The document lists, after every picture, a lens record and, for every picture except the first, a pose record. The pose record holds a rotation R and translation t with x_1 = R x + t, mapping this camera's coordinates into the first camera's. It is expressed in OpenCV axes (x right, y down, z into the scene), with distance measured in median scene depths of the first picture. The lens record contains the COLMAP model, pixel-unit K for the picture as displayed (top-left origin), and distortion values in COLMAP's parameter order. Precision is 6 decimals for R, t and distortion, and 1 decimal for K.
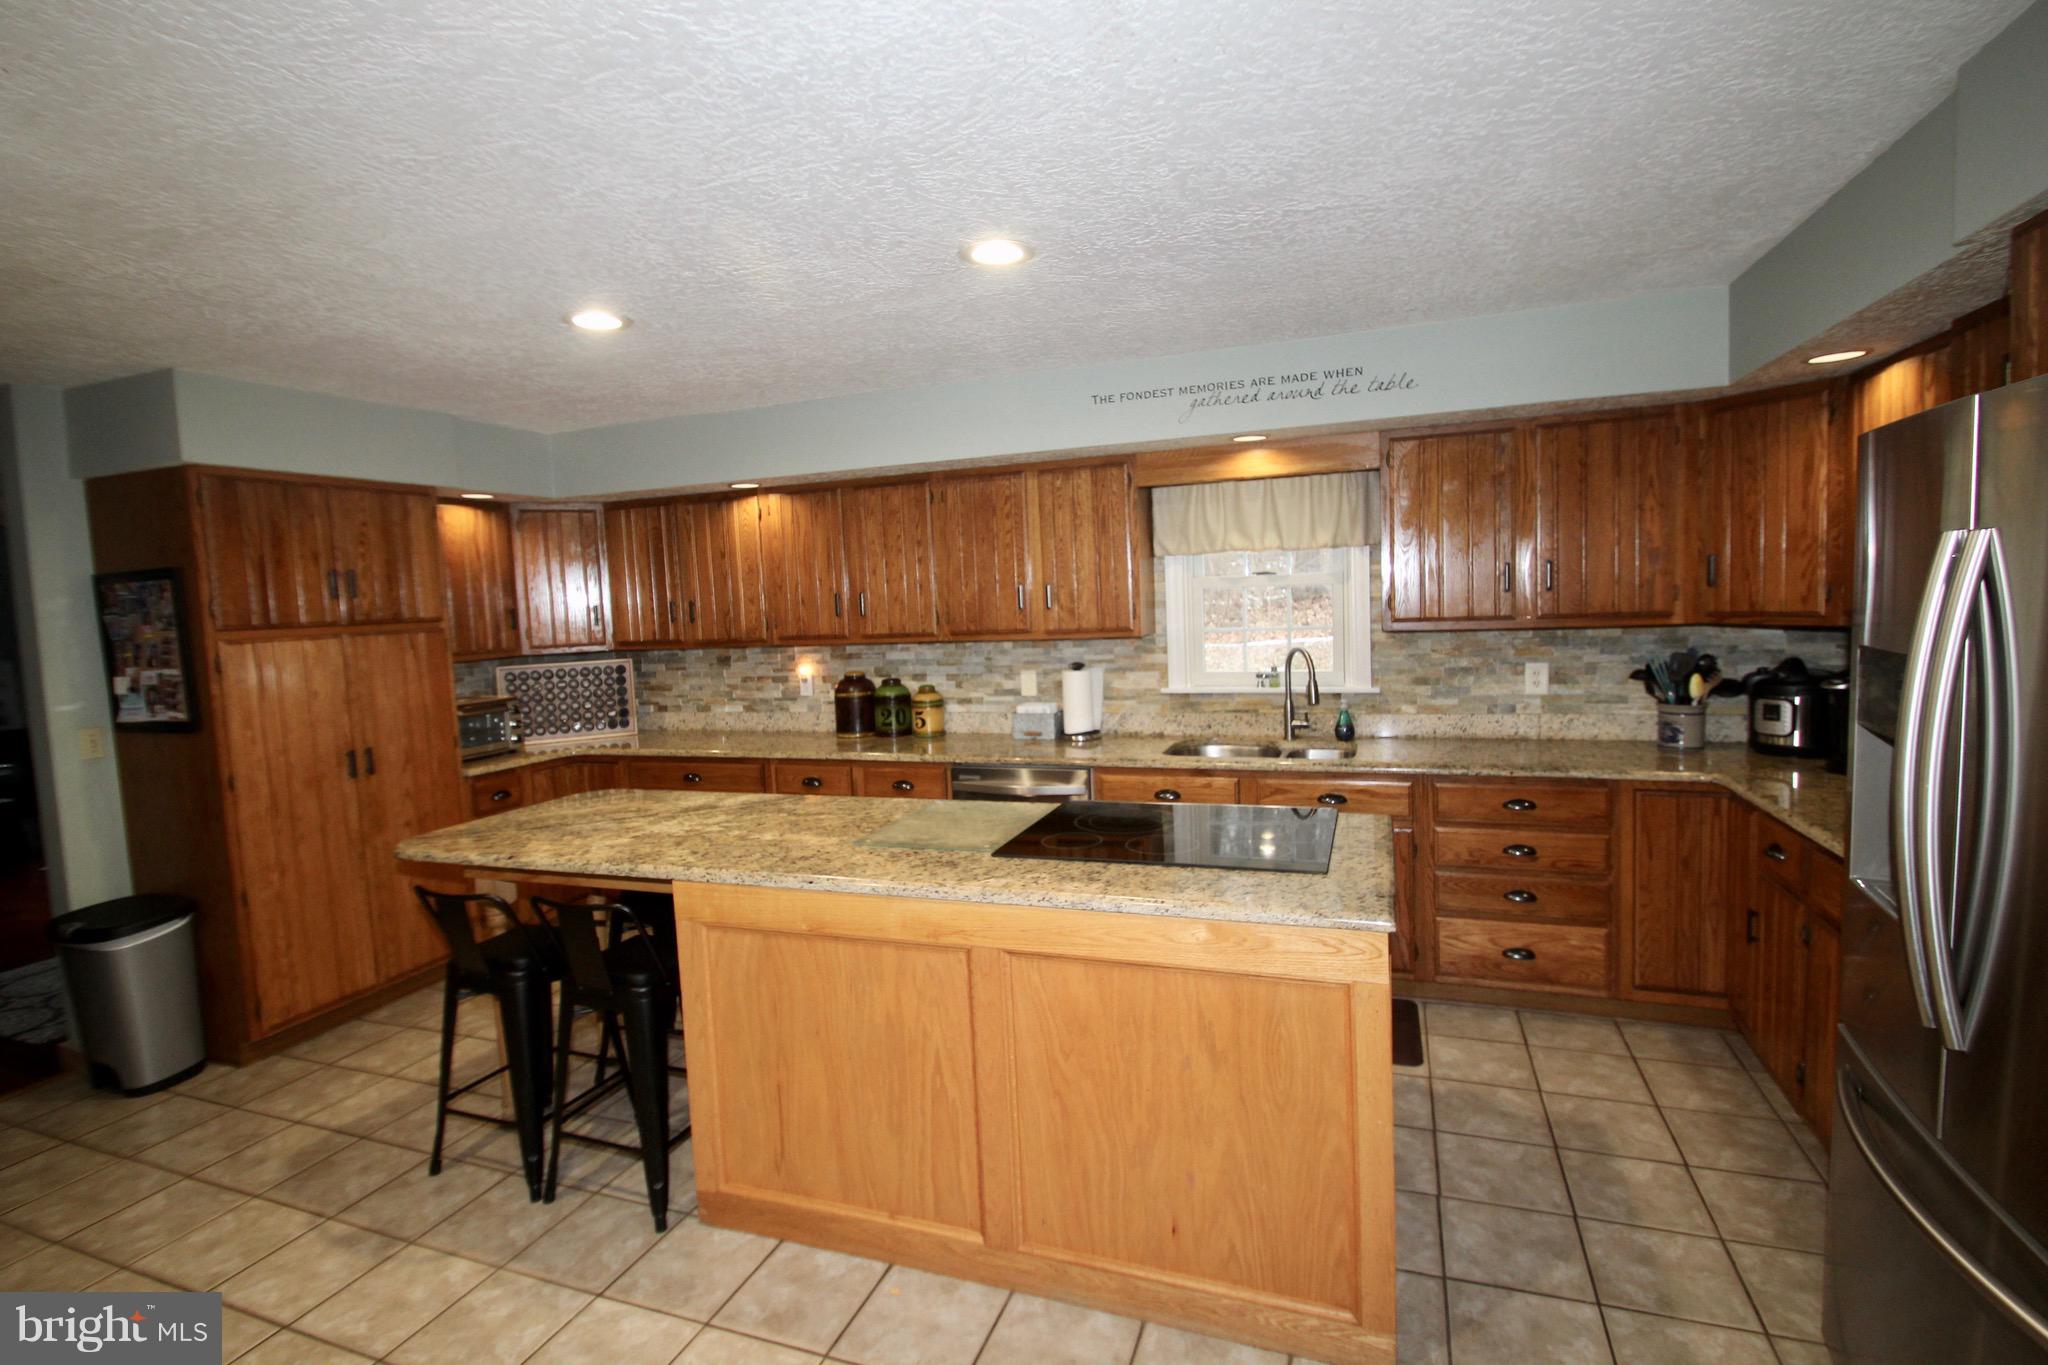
lens RADIAL K [[971.8, 0, 1031.6], [0, 971.8, 677.3], [0, 0, 1]] dist [0.012620, -0.015541]
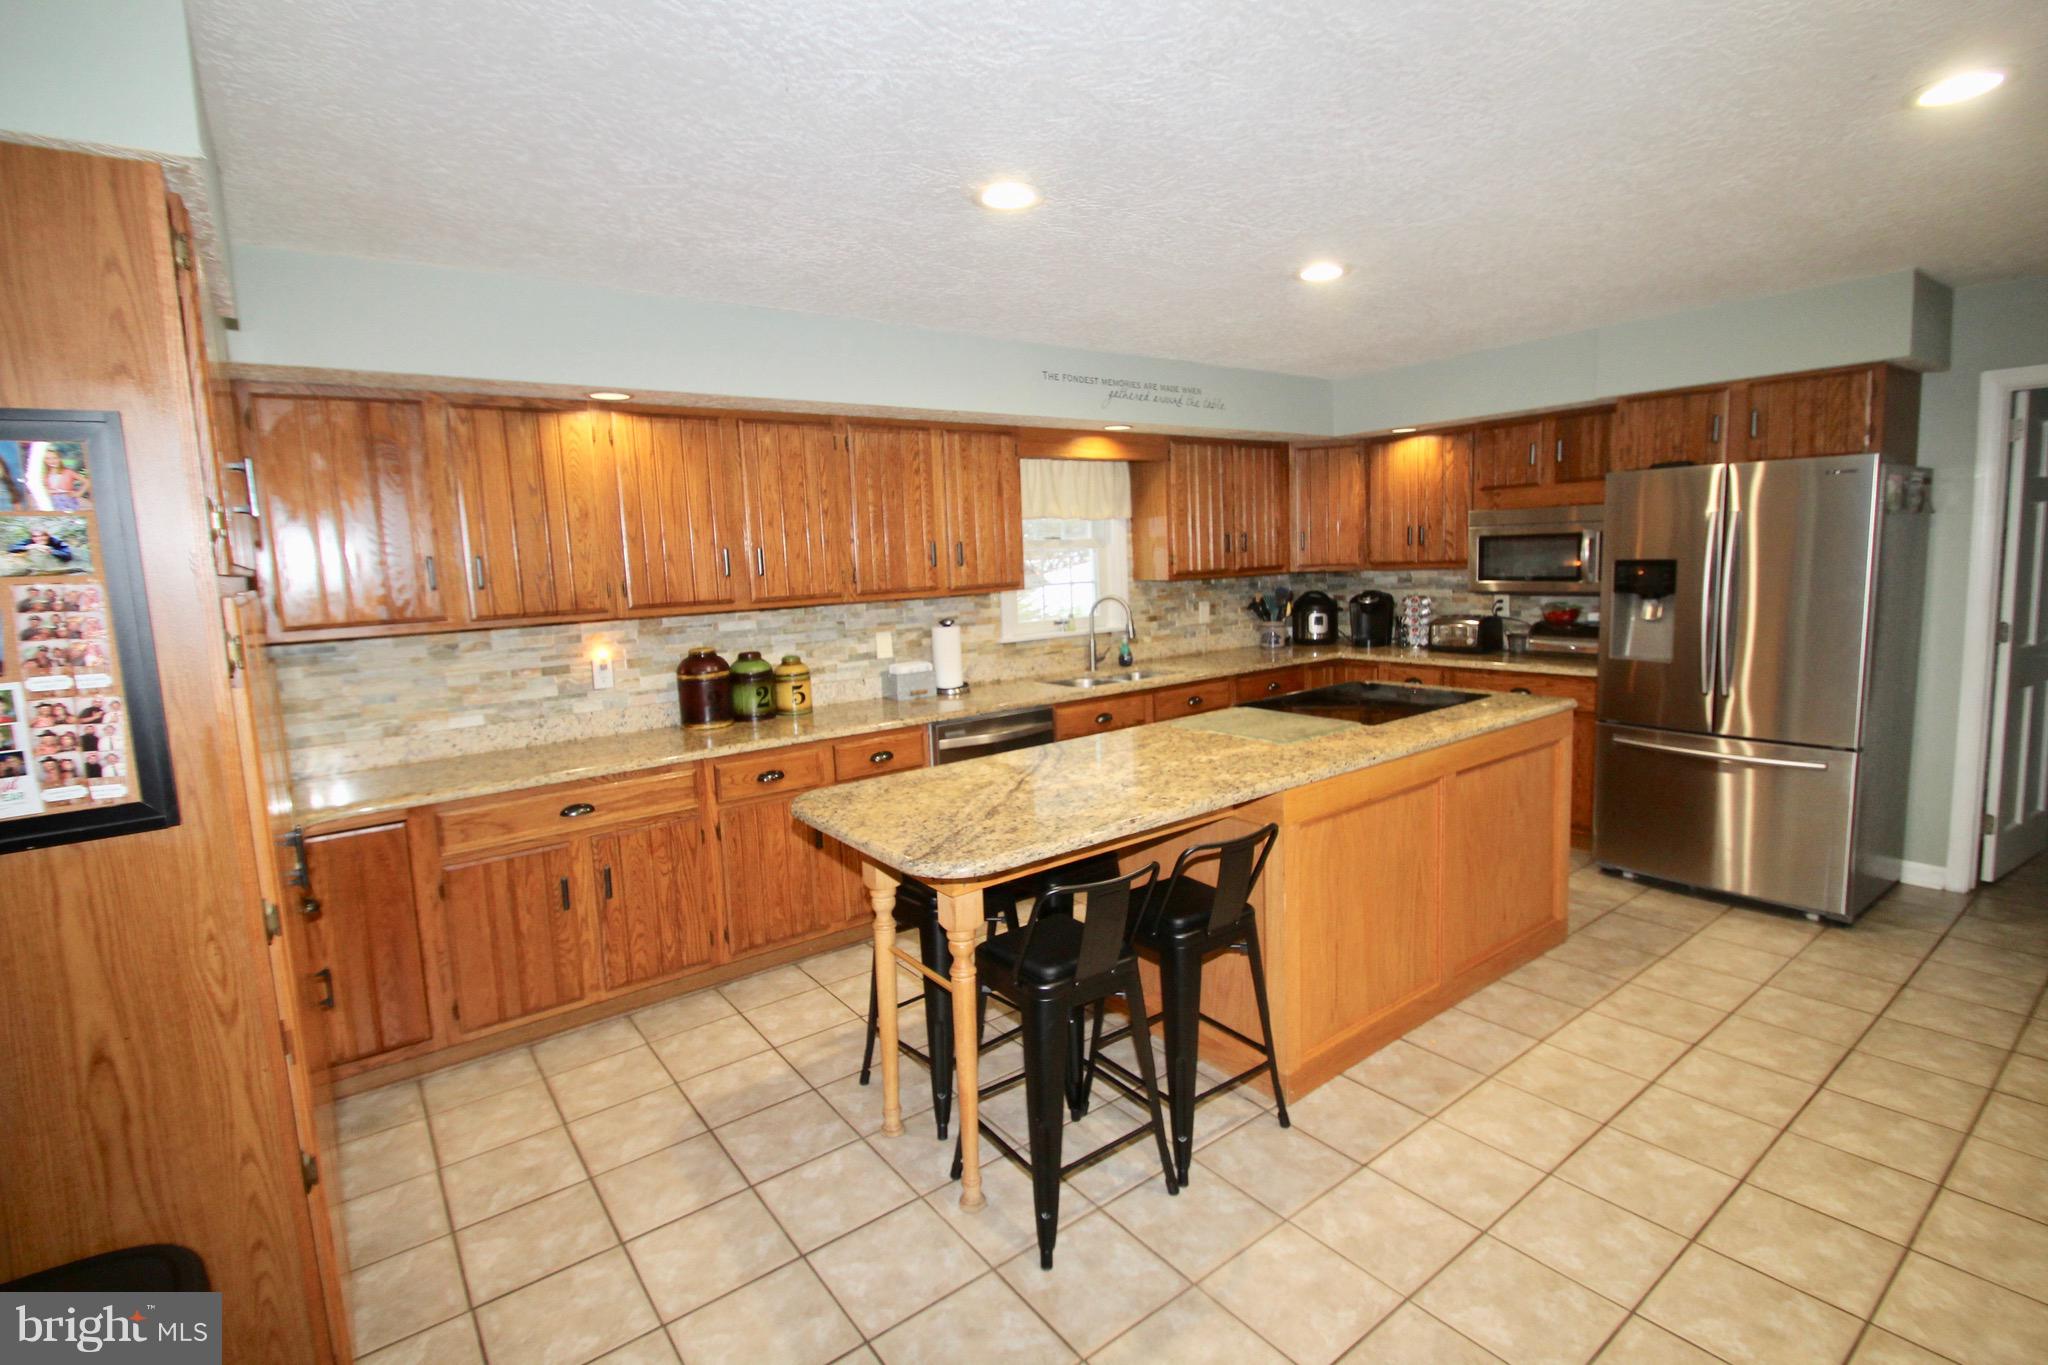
lens RADIAL K [[971.8, 0, 1038.3], [0, 971.8, 677.2], [0, 0, 1]] dist [0.012620, -0.015541]
pose [[0.526713, -0.088600, 0.845413, -0.739319], [0.089050, 0.994832, 0.048779, 0.004225], [-0.845366, 0.049591, 0.531880, 0.345484]]
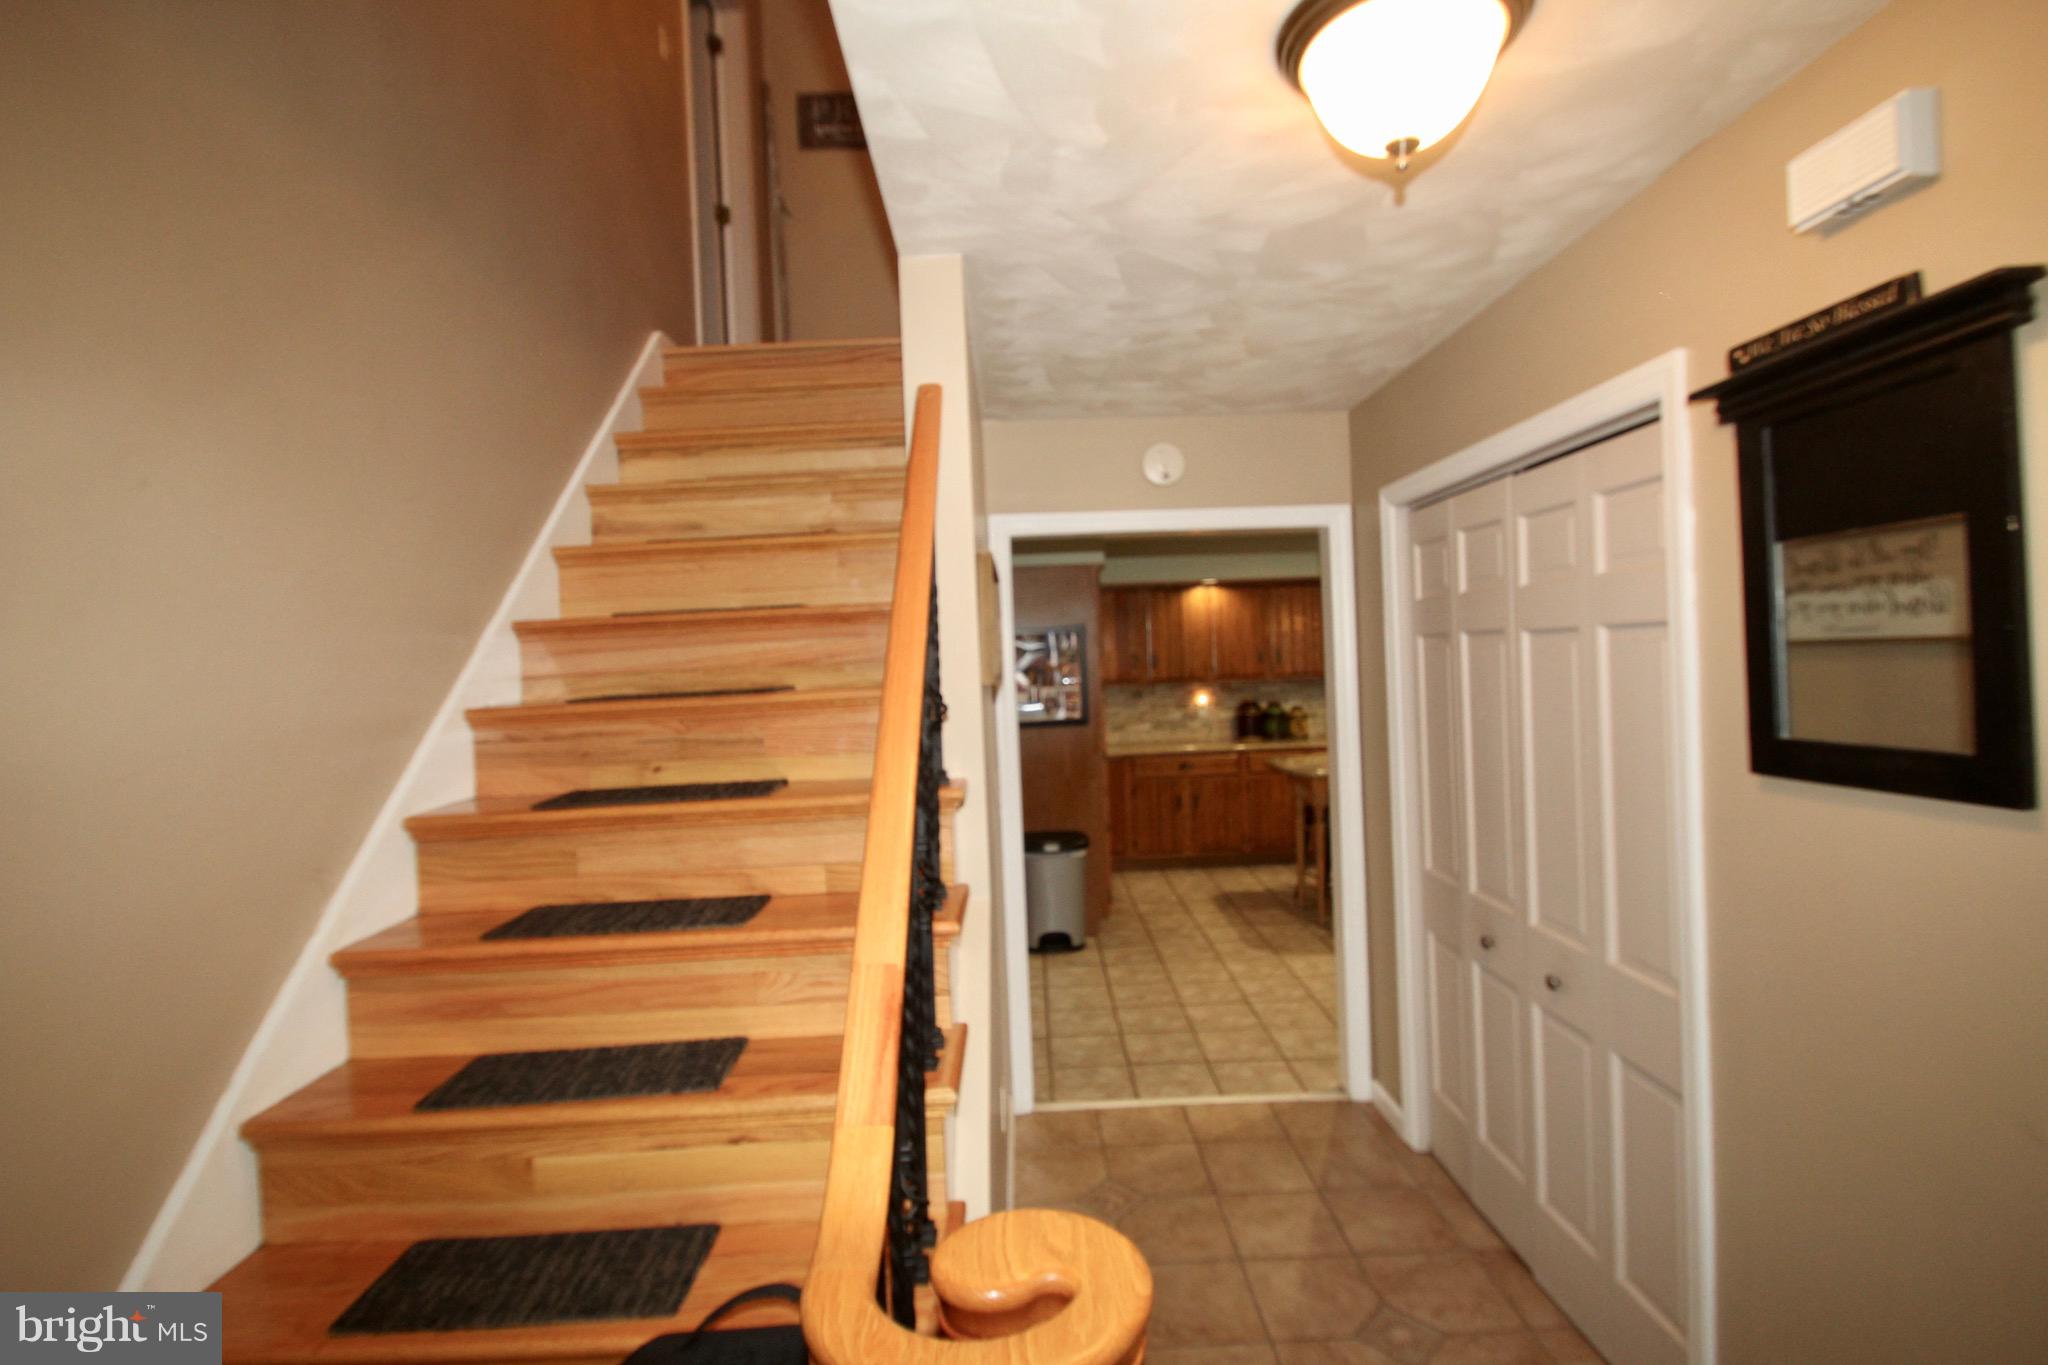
lens RADIAL K [[971.8, 0, 1024.3], [0, 971.8, 679.5], [0, 0, 1]] dist [0.012620, -0.015541]
pose [[0.929549, -0.002953, 0.368687, -1.138670], [0.031637, 0.996919, -0.071780, 0.066591], [-0.367339, 0.078387, 0.926778, -0.345945]]
